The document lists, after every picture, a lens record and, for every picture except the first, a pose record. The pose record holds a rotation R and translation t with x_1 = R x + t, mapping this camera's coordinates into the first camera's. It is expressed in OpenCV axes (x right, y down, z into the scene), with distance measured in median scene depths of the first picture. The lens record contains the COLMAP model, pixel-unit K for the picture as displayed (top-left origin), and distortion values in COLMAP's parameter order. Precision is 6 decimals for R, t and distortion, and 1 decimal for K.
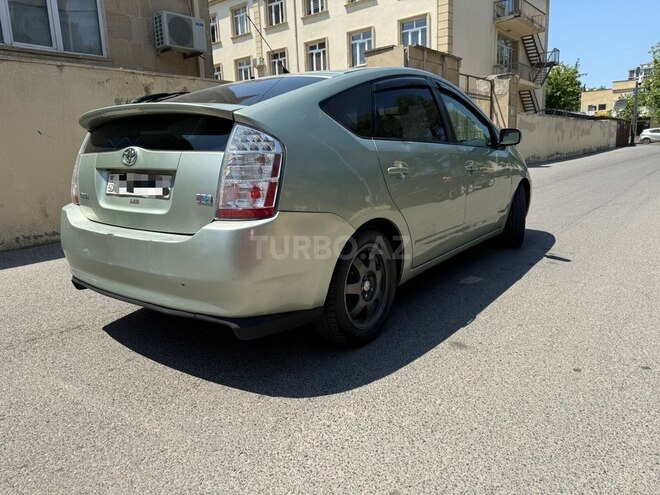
lens RADIAL K [[469.9, 0, 326.6], [0, 469.9, 248.1], [0, 0, 1]] dist [0.023508, -0.028959]
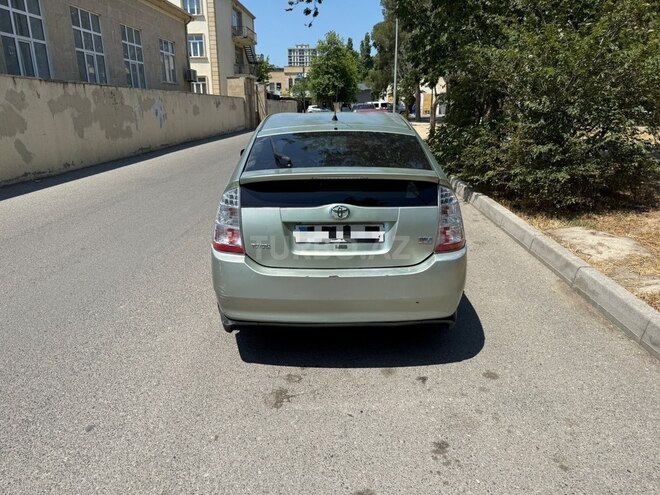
lens RADIAL K [[469.9, 0, 328.3], [0, 469.9, 251.0], [0, 0, 1]] dist [0.023508, -0.028959]
pose [[0.798381, -0.159613, 0.580612, -1.060874], [0.115525, 0.986918, 0.112453, -0.212819], [-0.590966, -0.022705, 0.806377, 0.027798]]
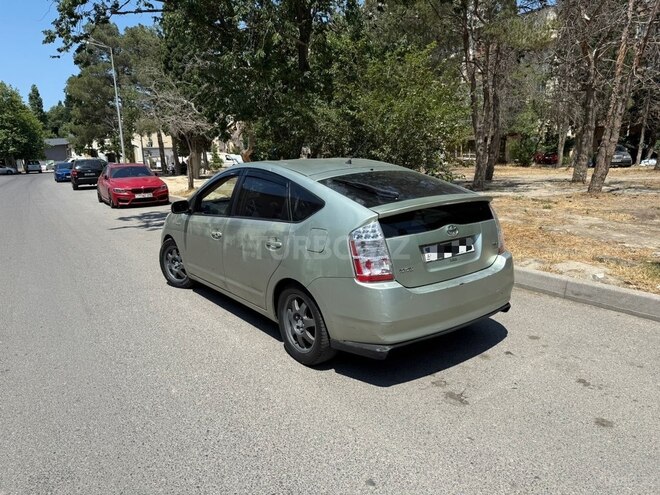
lens RADIAL K [[469.9, 0, 331.3], [0, 469.9, 241.9], [0, 0, 1]] dist [0.023508, -0.028959]
pose [[0.281804, -0.161913, 0.945712, -1.771507], [0.228877, 0.968548, 0.097622, -0.358880], [-0.931773, 0.188942, 0.309999, 0.822411]]
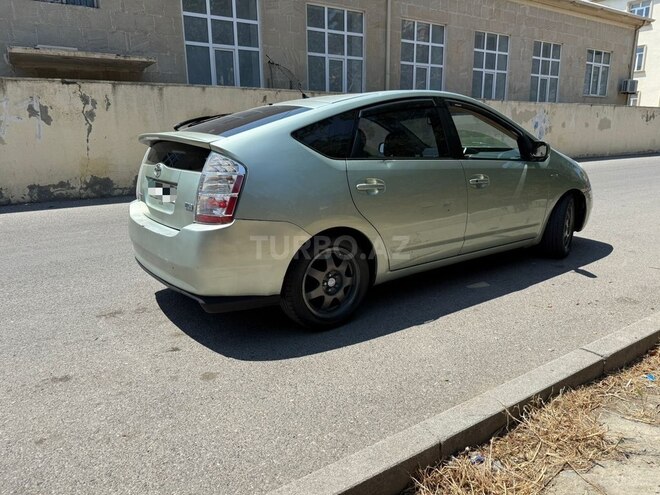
lens RADIAL K [[469.9, 0, 331.4], [0, 469.9, 246.0], [0, 0, 1]] dist [0.023508, -0.028959]
pose [[0.955613, 0.080104, -0.283526, 0.426067], [-0.072795, 0.996688, 0.036241, -0.056399], [0.285490, -0.013993, 0.958280, -0.154111]]
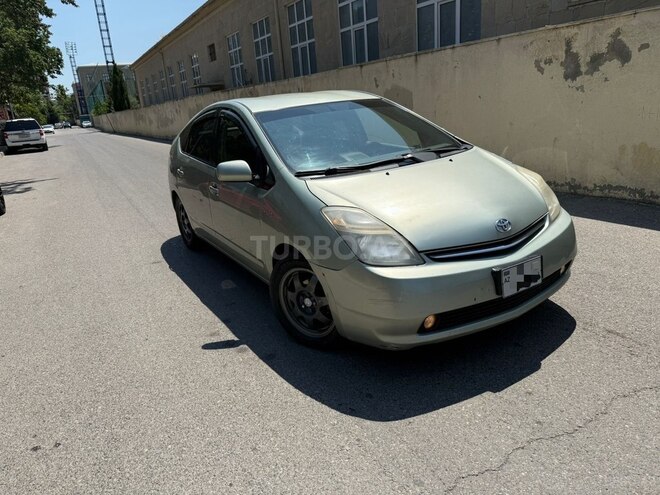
lens RADIAL K [[469.9, 0, 325.0], [0, 469.9, 249.8], [0, 0, 1]] dist [0.023508, -0.028959]
pose [[-0.375712, 0.350124, -0.858052, 1.727829], [-0.093415, 0.906862, 0.410944, -0.740240], [0.922016, 0.234551, -0.308012, 2.283211]]
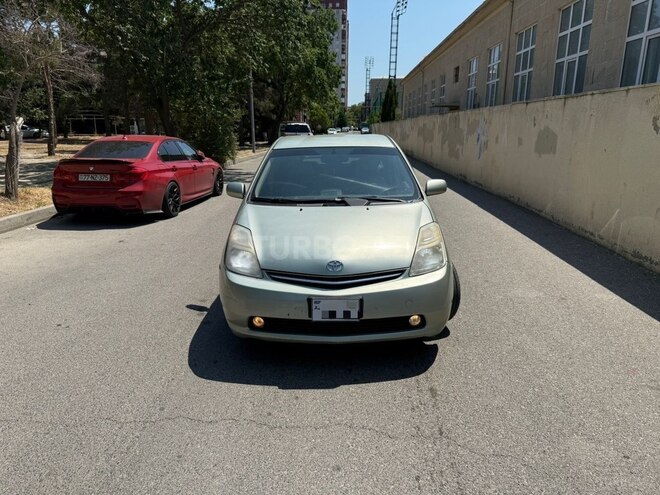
lens RADIAL K [[469.9, 0, 321.8], [0, 469.9, 253.1], [0, 0, 1]] dist [0.023508, -0.028959]
pose [[-0.813106, 0.193747, -0.548926, 1.396630], [-0.083576, 0.894361, 0.439469, -0.977702], [0.576084, 0.403212, -0.711018, 3.158081]]
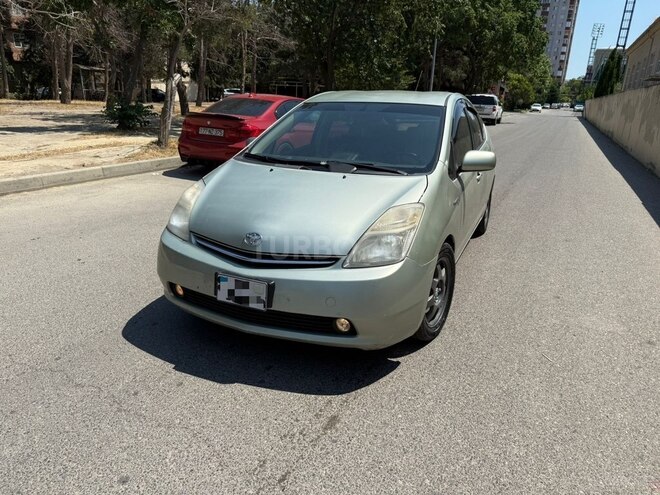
lens RADIAL K [[469.9, 0, 327.5], [0, 469.9, 244.5], [0, 0, 1]] dist [0.023508, -0.028959]
pose [[-0.974645, 0.074987, -0.210818, 0.752684], [-0.040515, 0.867457, 0.495860, -0.903428], [0.220059, 0.491828, -0.842424, 3.203592]]
